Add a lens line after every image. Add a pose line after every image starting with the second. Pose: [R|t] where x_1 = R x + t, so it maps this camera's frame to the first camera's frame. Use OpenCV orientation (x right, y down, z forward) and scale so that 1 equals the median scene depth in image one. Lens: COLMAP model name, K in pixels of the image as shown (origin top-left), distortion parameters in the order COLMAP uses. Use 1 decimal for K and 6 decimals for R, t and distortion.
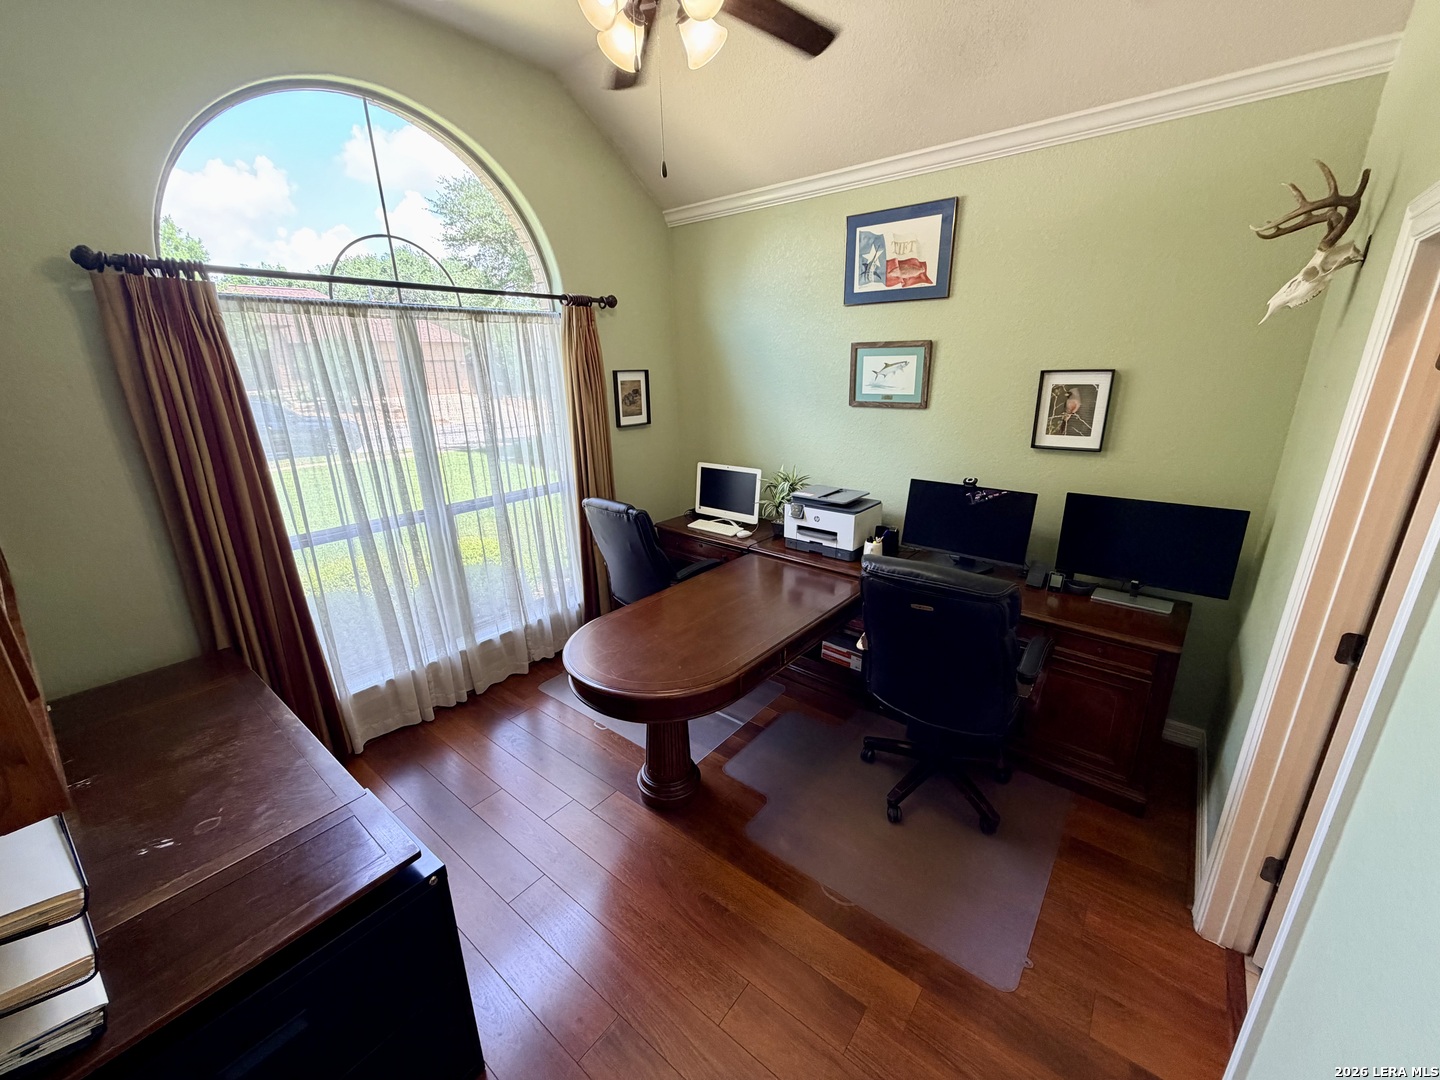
lens RADIAL K [[576.3, 0, 726.7], [0, 576.3, 548.6], [0, 0, 1]] dist [-0.002340, 0.001412]
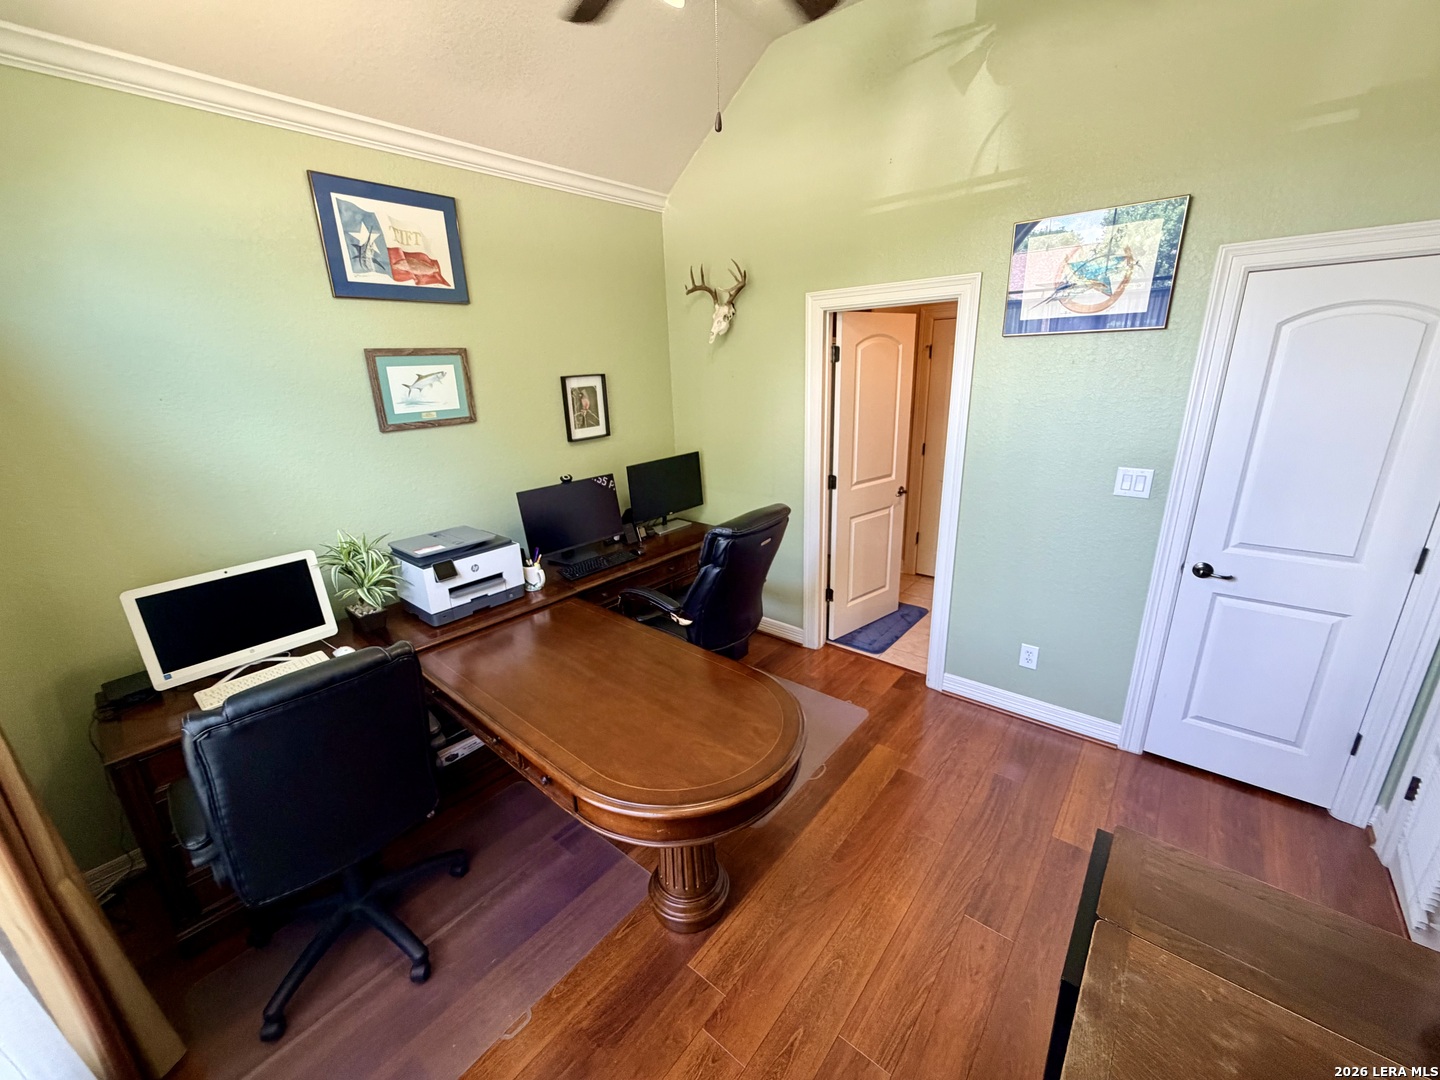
lens RADIAL K [[576.3, 0, 718.2], [0, 576.3, 551.2], [0, 0, 1]] dist [-0.002340, 0.001412]
pose [[0.020379, -0.288464, 0.957274, -0.597219], [0.355823, 0.896875, 0.262689, -0.164088], [-0.934331, 0.335267, 0.120920, 0.603252]]
